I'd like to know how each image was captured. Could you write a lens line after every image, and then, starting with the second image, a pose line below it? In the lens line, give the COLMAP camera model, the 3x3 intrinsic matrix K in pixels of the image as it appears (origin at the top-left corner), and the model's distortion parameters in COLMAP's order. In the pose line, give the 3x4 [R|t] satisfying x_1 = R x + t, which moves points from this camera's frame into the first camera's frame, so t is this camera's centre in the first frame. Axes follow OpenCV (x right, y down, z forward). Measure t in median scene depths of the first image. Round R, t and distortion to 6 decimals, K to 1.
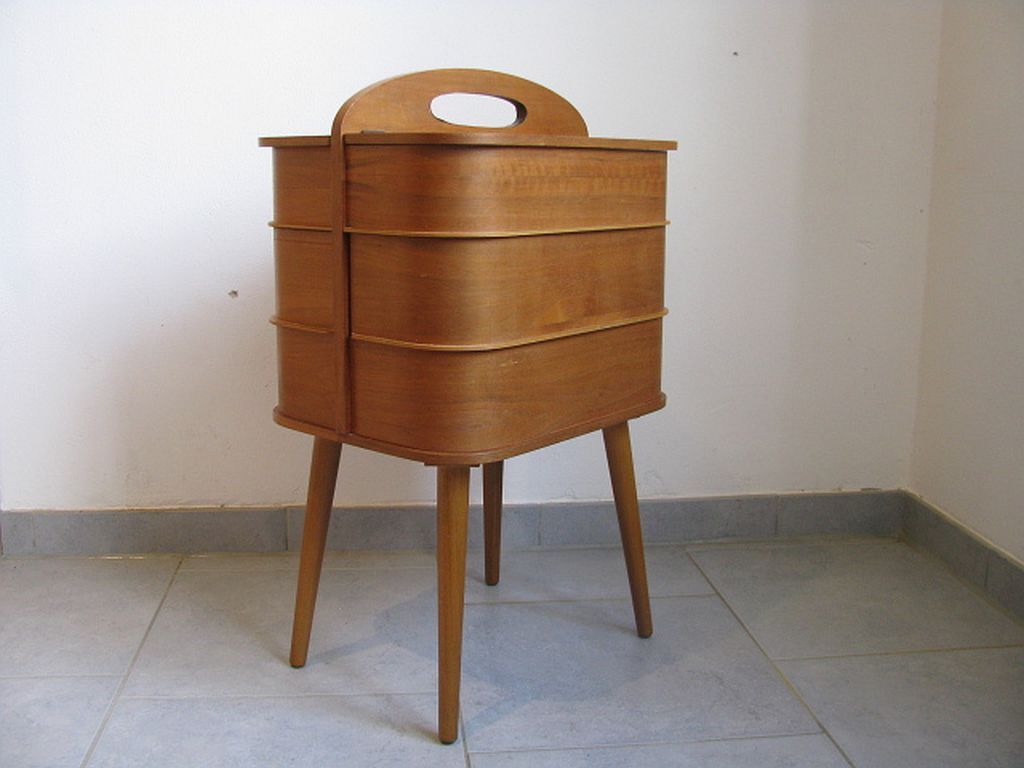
lens RADIAL K [[1080.5, 0, 509.7], [0, 1080.5, 387.6], [0, 0, 1]] dist [-0.135114, 0.000000]
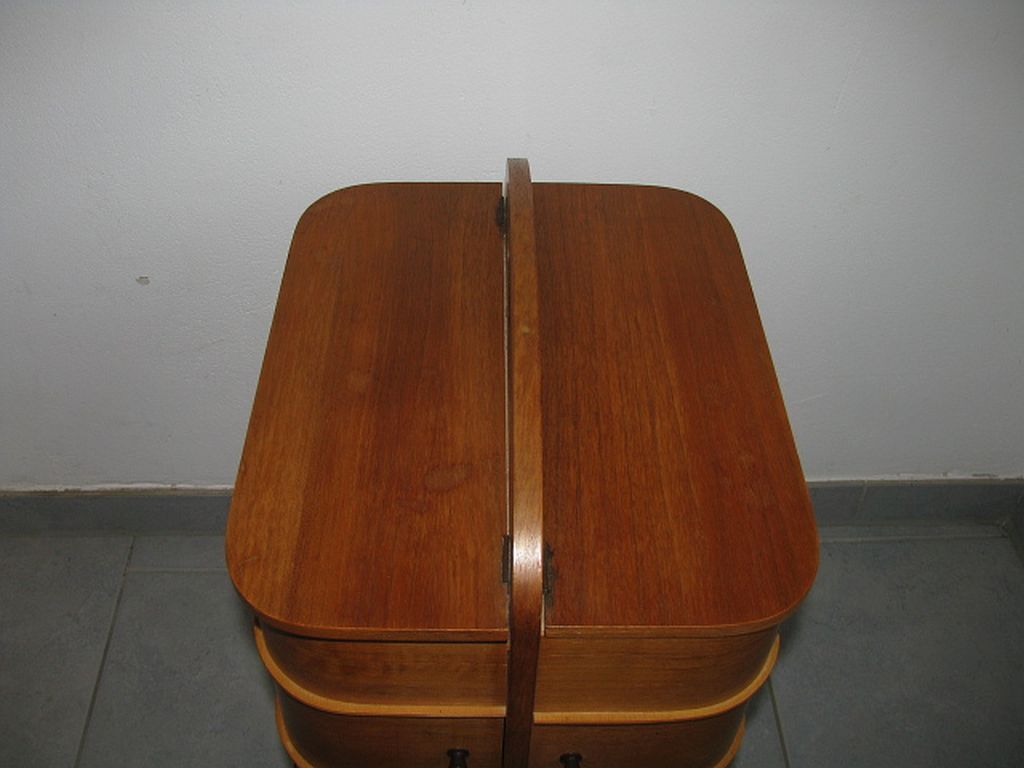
lens RADIAL K [[1080.5, 0, 502.1], [0, 1080.5, 381.6], [0, 0, 1]] dist [-0.135114, 0.000000]
pose [[0.996205, 0.064874, -0.058027, 0.031792], [-0.024739, 0.850224, 0.525840, -0.517318], [0.083450, -0.522408, 0.848602, 0.490540]]
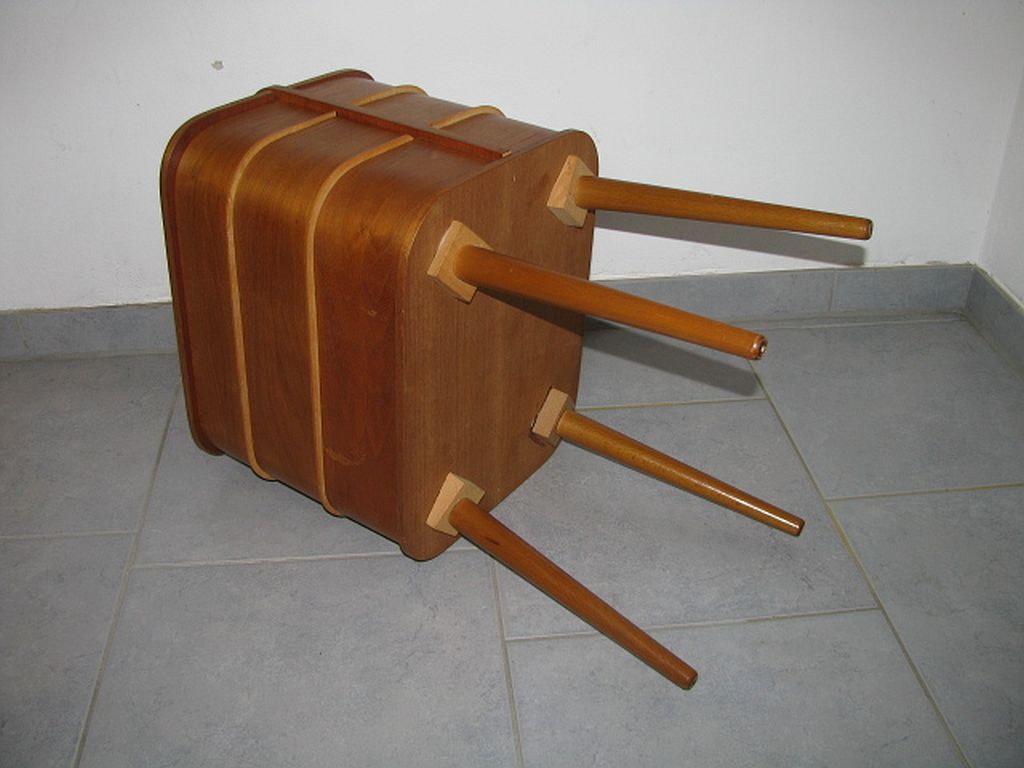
lens RADIAL K [[1080.5, 0, 520.7], [0, 1080.5, 364.3], [0, 0, 1]] dist [-0.135114, 0.000000]
pose [[0.999964, -0.004576, -0.007209, -0.015540], [0.006773, 0.939182, 0.343354, -0.191727], [0.005199, -0.343390, 0.939178, 0.167006]]
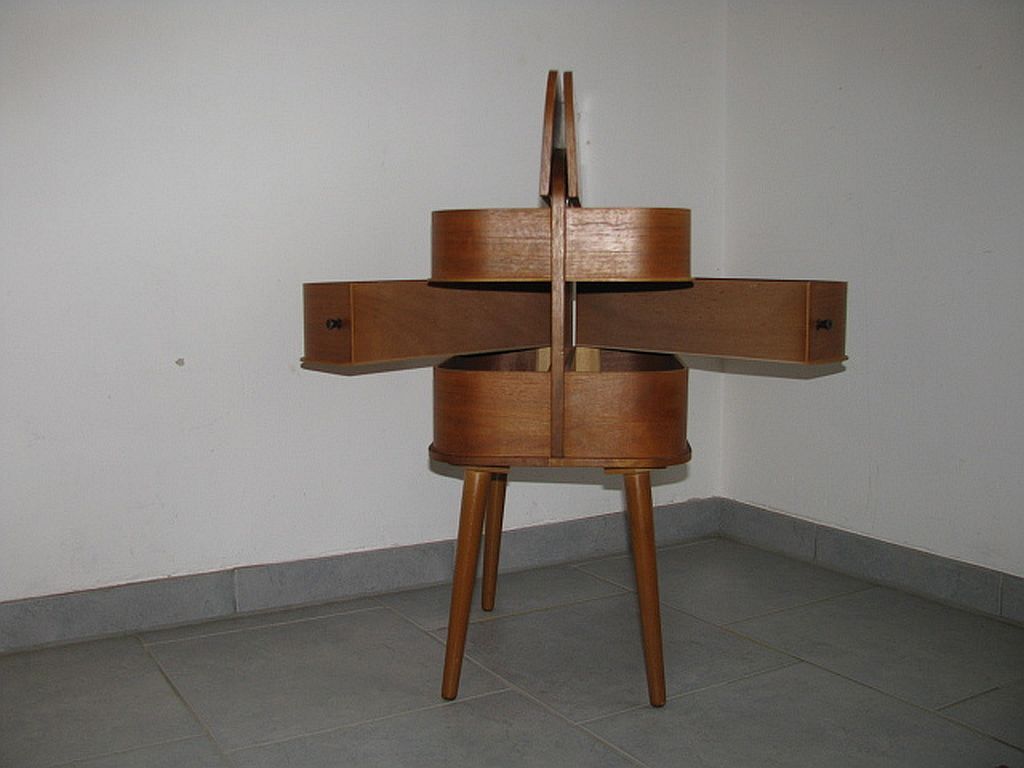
lens RADIAL K [[1080.5, 0, 515.3], [0, 1080.5, 385.4], [0, 0, 1]] dist [-0.135114, 0.000000]
pose [[0.903704, -0.059527, 0.424000, -0.509134], [0.096518, 0.993121, -0.066287, 0.040731], [-0.417137, 0.100828, 0.903233, -0.055811]]
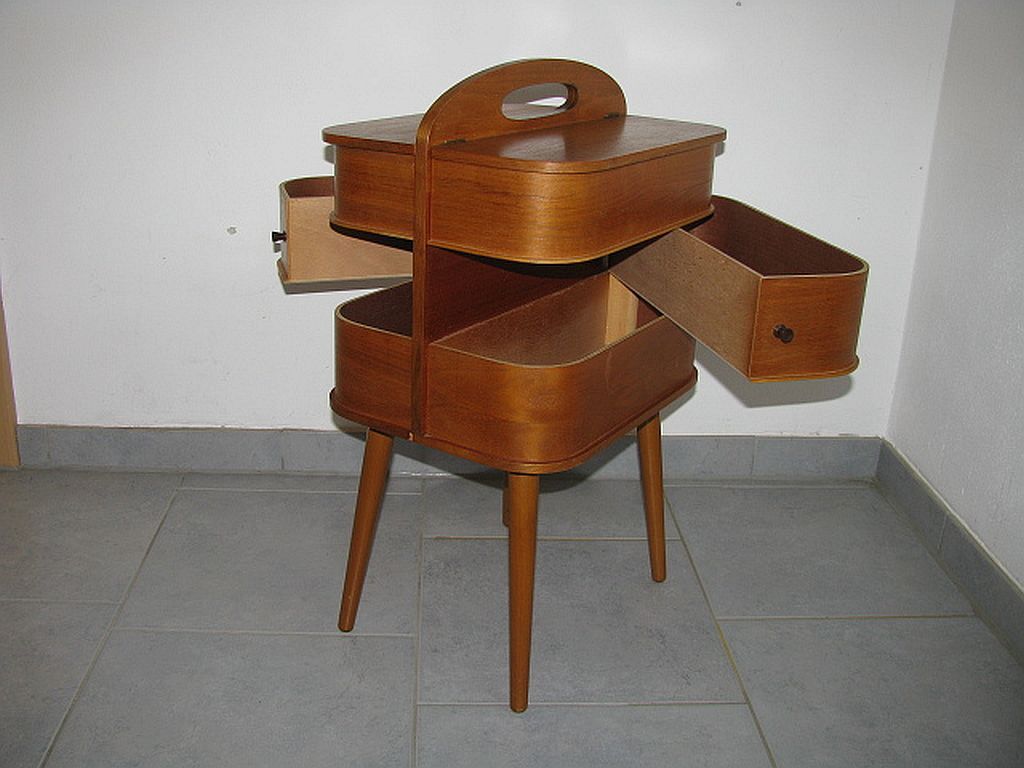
lens RADIAL K [[1080.5, 0, 512.2], [0, 1080.5, 382.1], [0, 0, 1]] dist [-0.135114, 0.000000]
pose [[0.997840, 0.047996, -0.044863, 0.083812], [-0.040206, 0.986173, 0.160766, -0.152040], [0.051959, -0.158615, 0.985972, -0.034897]]
